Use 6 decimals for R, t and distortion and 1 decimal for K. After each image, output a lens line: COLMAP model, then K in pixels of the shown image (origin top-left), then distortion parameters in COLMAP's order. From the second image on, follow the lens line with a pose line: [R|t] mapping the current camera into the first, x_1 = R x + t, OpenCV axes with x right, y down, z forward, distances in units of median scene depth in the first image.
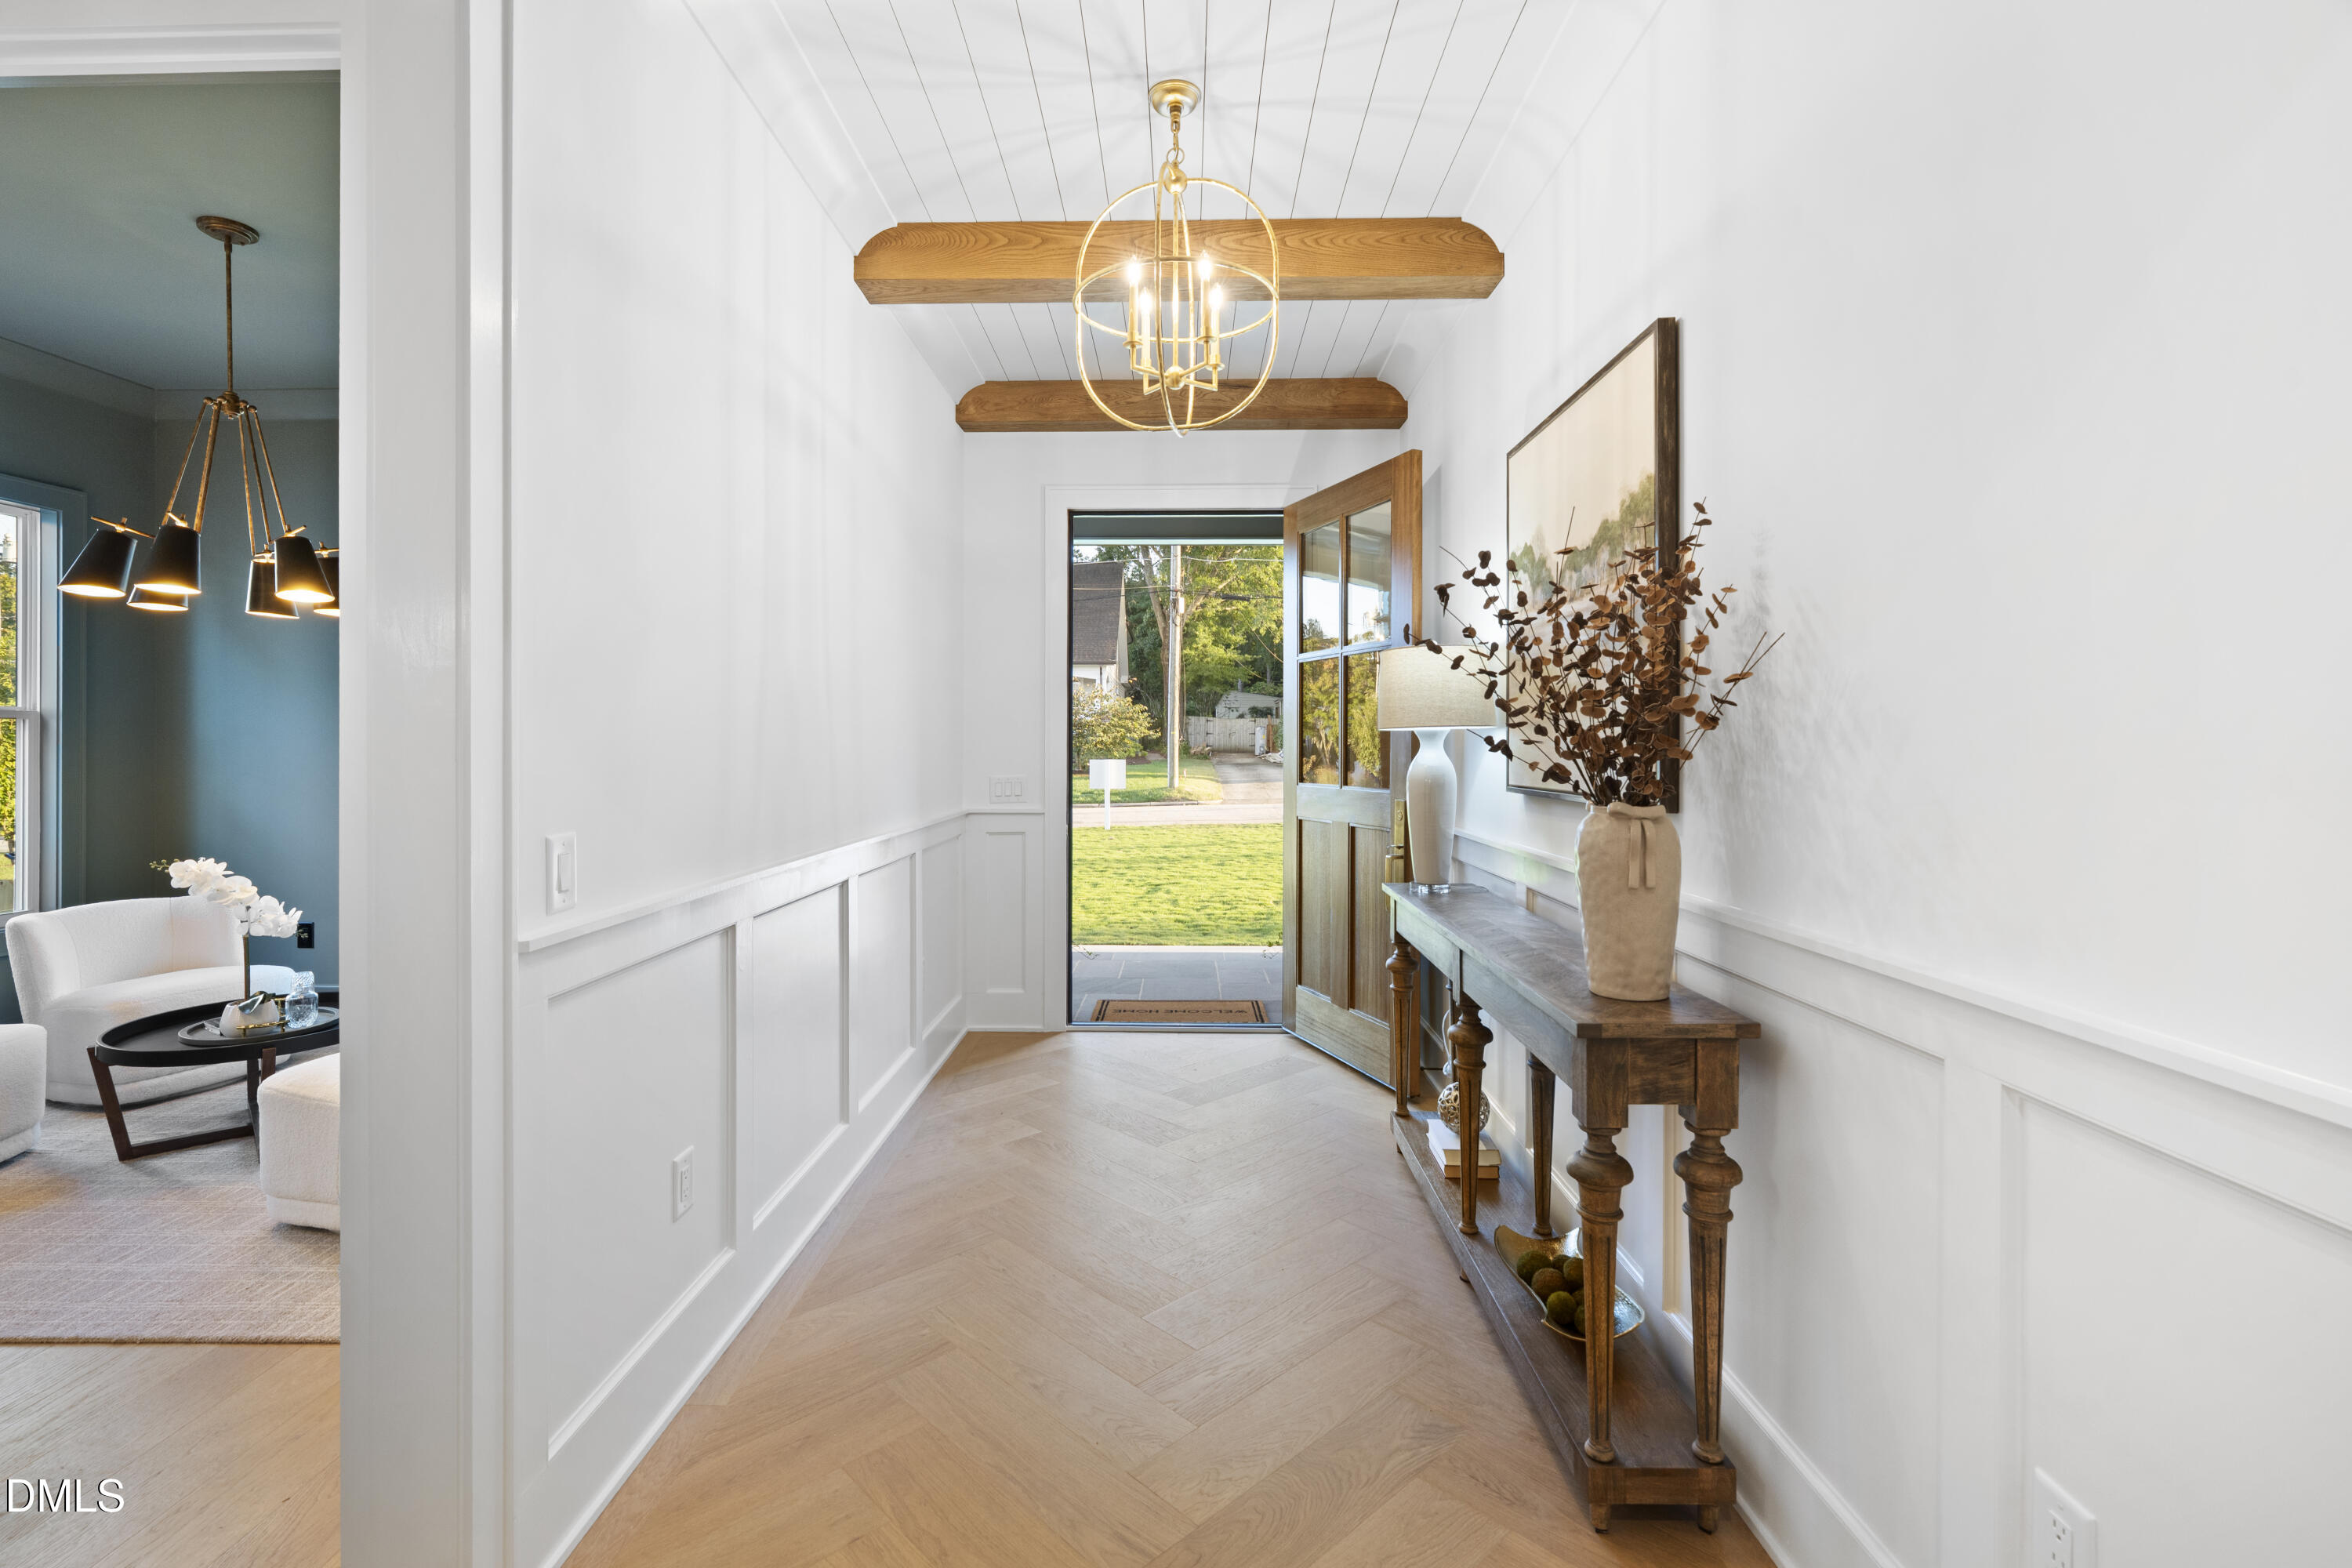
lens RADIAL K [[1055.5, 0, 1176.0], [0, 1055.5, 784.0], [0, 0, 1]] dist [0.001451, 0.000531]
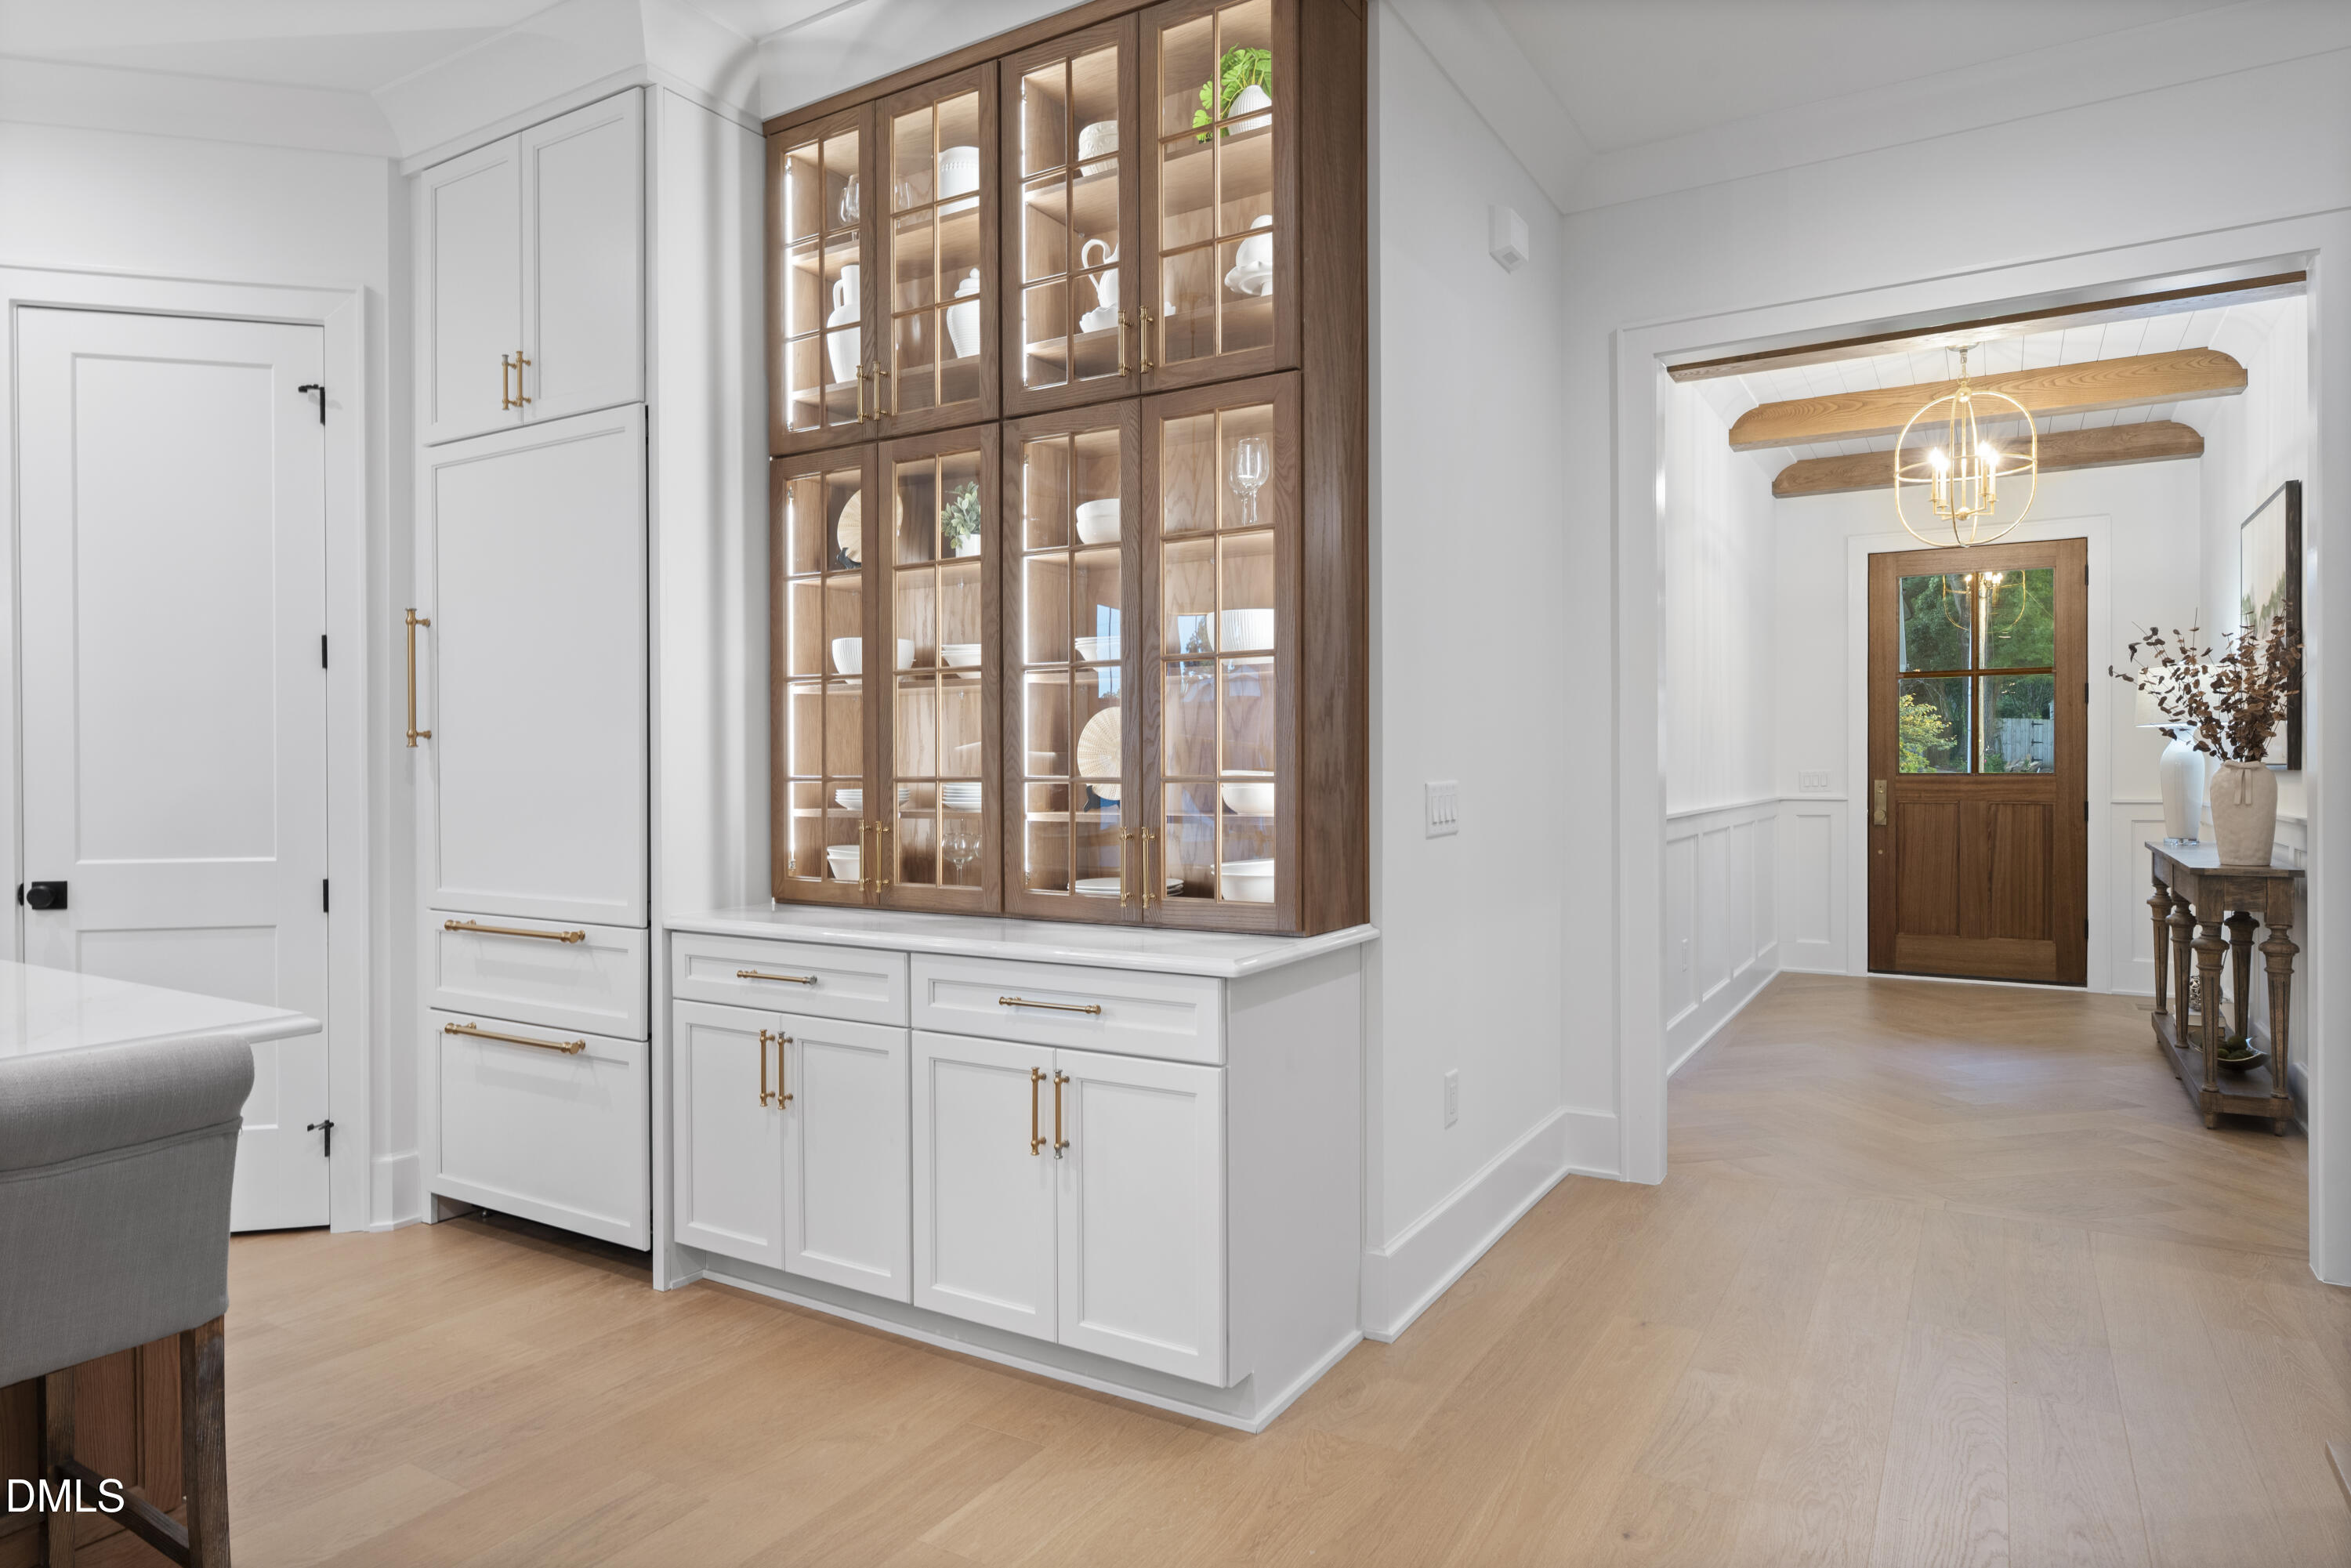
lens RADIAL K [[1381.4, 0, 1172.9], [0, 1381.4, 776.0], [0, 0, 1]] dist [-0.002799, -0.001523]
pose [[0.862312, -0.001325, -0.506375, 0.030870], [-0.013073, 0.999605, -0.024878, 0.117059], [0.506208, 0.028073, 0.861955, -1.849627]]
